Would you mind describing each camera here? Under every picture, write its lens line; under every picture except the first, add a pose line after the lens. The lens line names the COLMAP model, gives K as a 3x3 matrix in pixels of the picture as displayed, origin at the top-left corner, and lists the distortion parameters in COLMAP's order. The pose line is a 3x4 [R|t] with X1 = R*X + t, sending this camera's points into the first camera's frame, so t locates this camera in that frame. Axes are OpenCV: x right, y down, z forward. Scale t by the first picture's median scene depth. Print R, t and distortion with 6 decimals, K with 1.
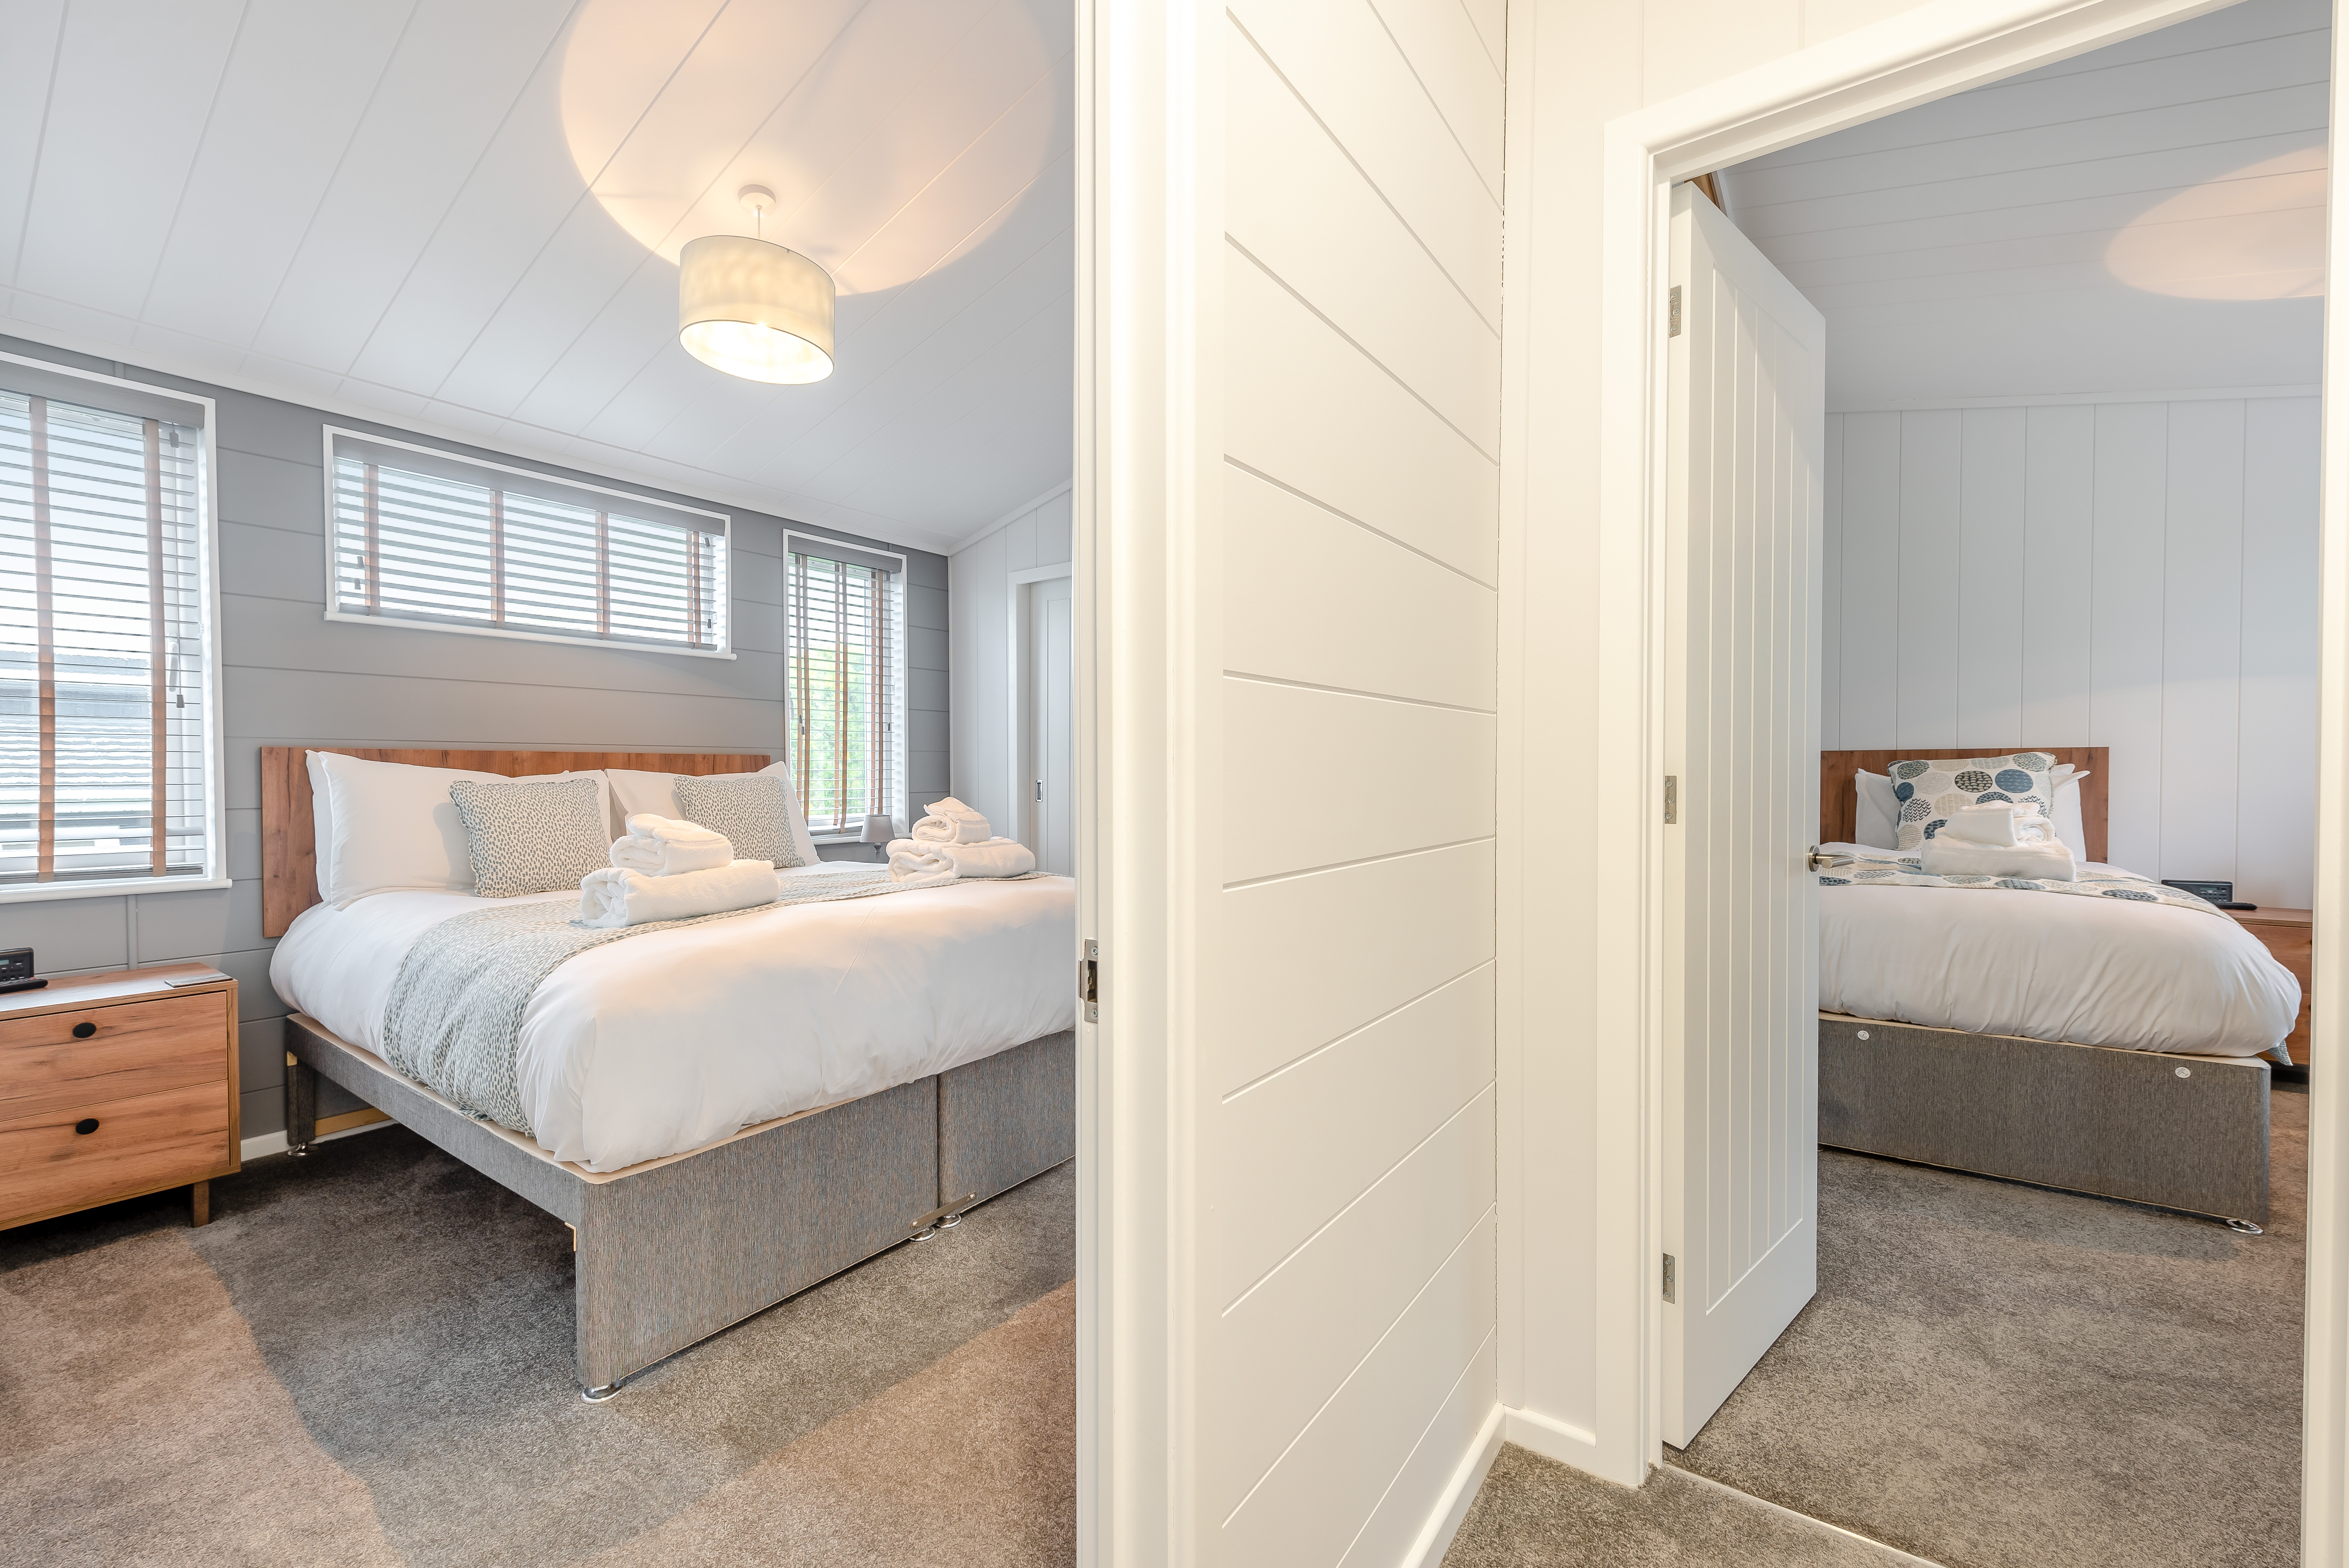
lens RADIAL K [[944.2, 0, 1180.7], [0, 944.2, 787.5], [0, 0, 1]] dist [0.010500, -0.001280]
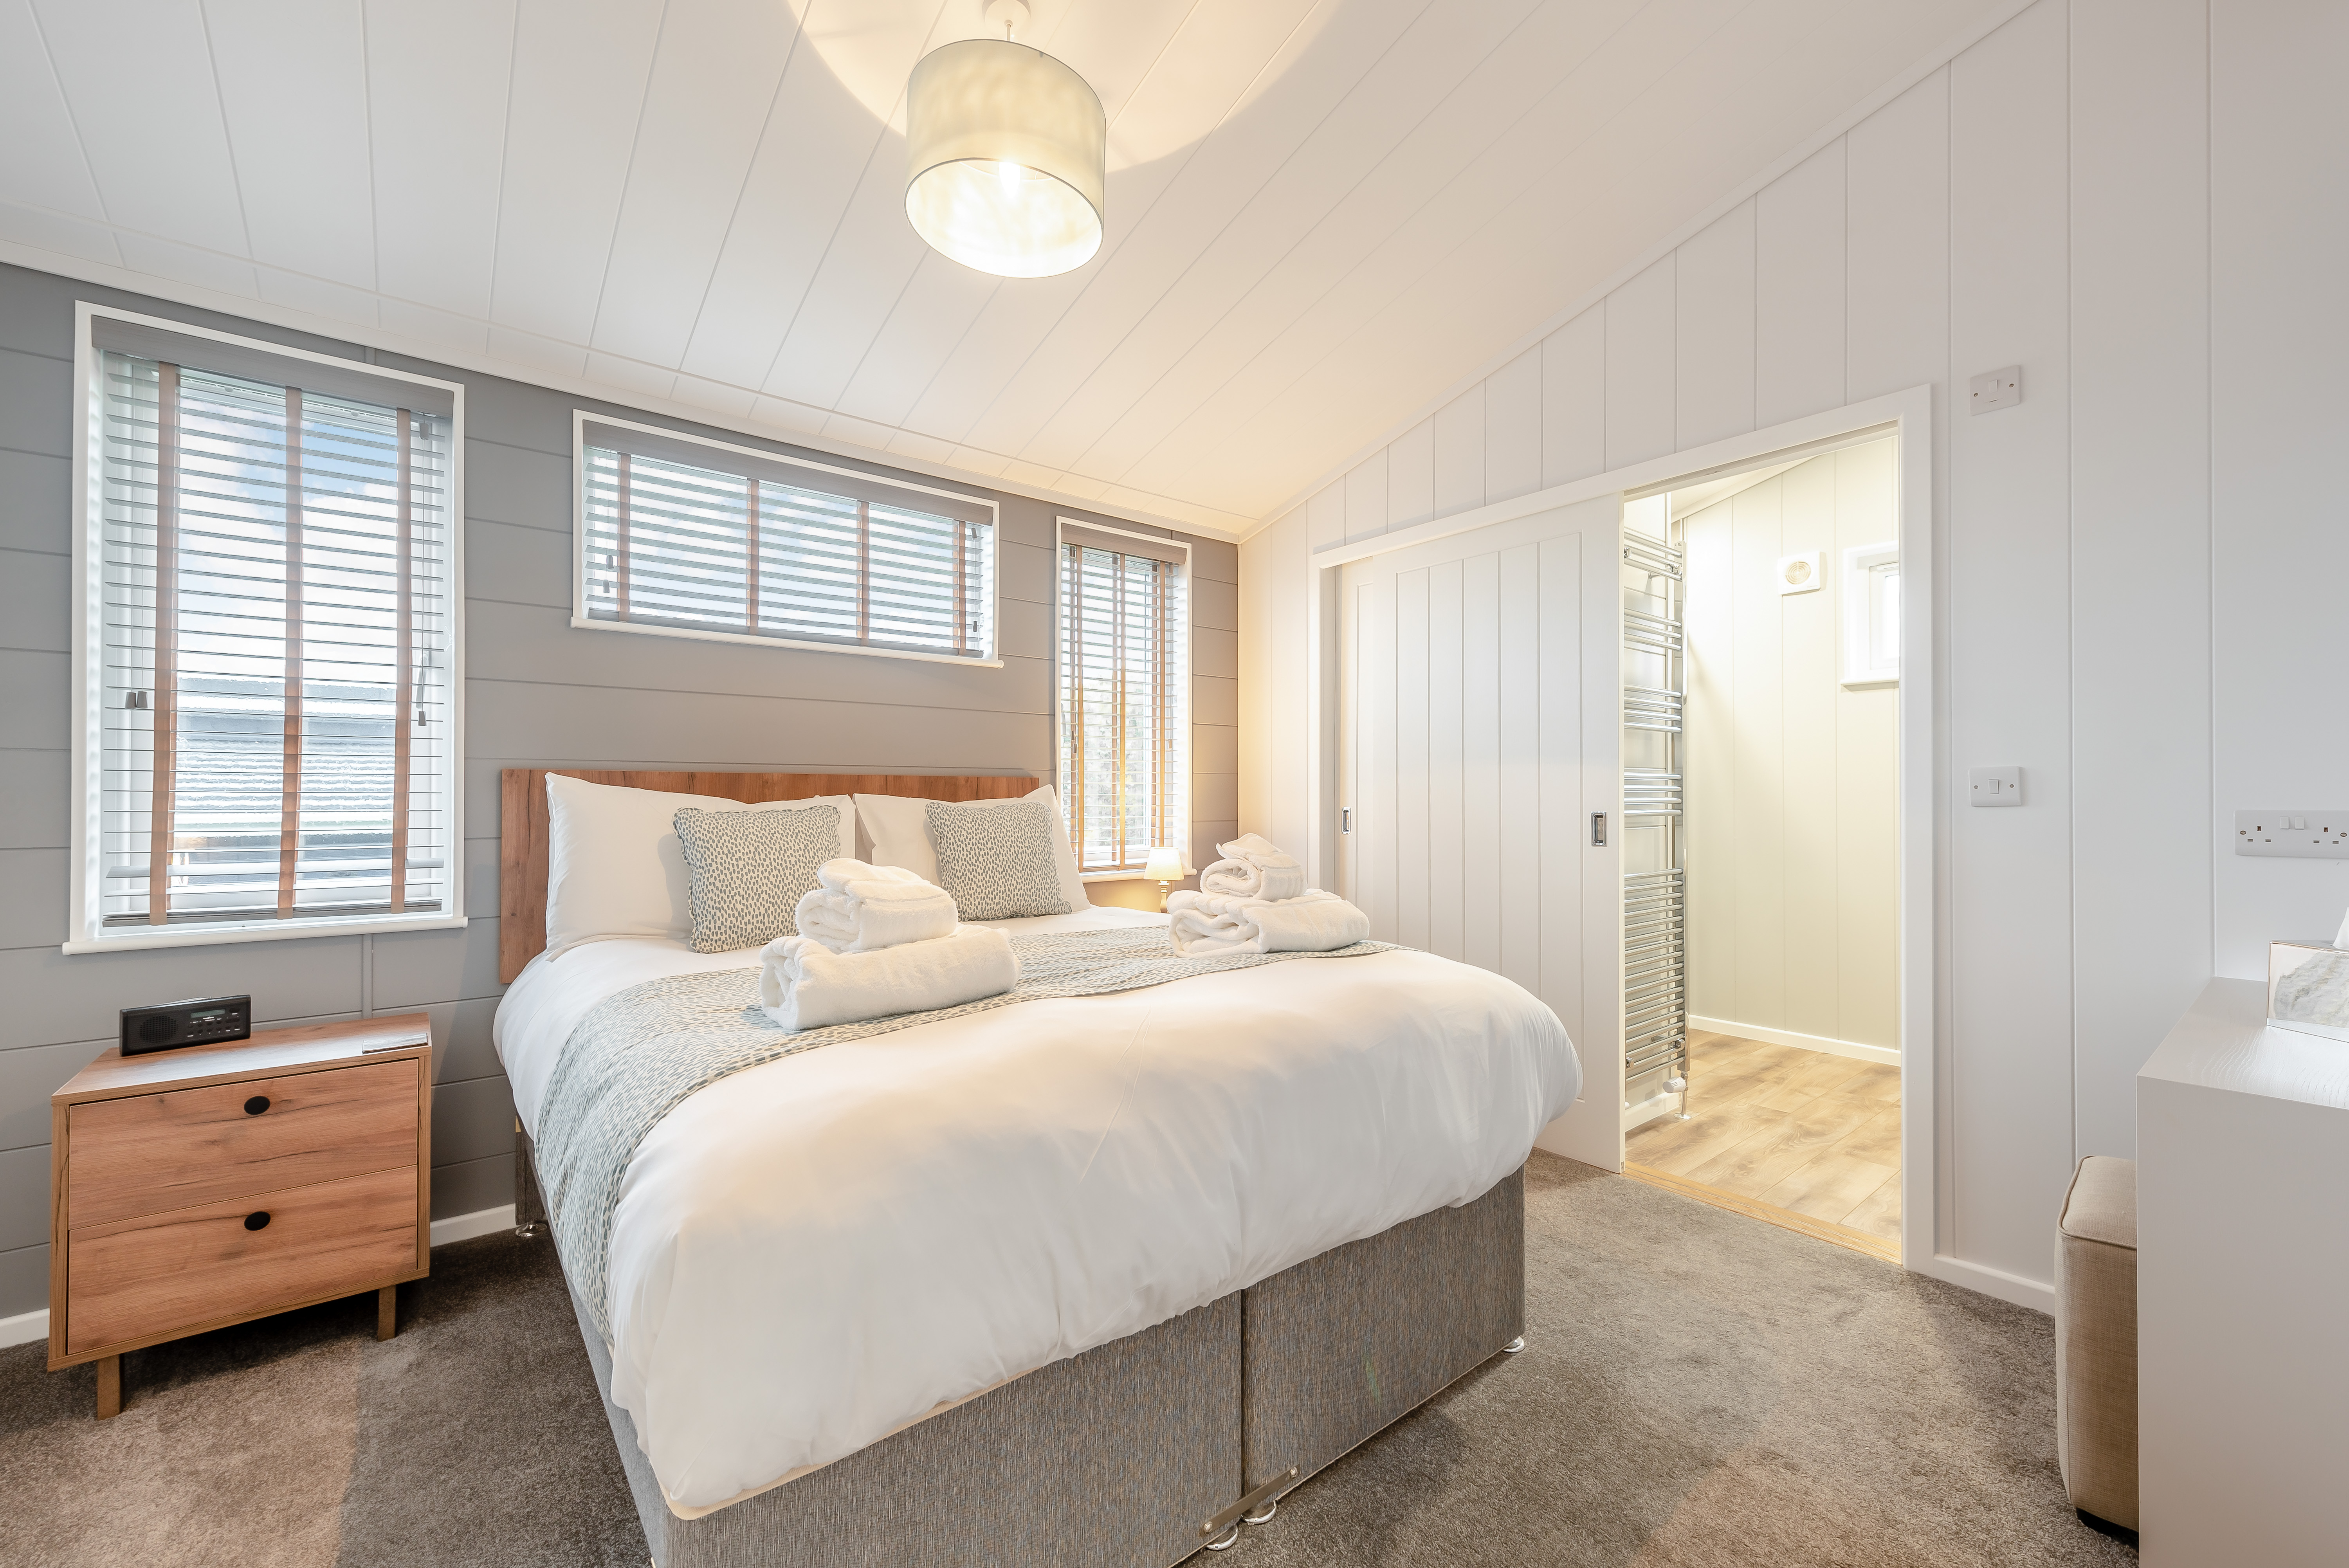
lens RADIAL K [[944.2, 0, 1176.2], [0, 944.2, 787.9], [0, 0, 1]] dist [0.010500, -0.001280]
pose [[0.957793, 0.000146, -0.287458, -0.109407], [-0.007230, 0.999696, -0.023581, -0.008930], [0.287367, 0.024664, 0.957503, 0.347425]]
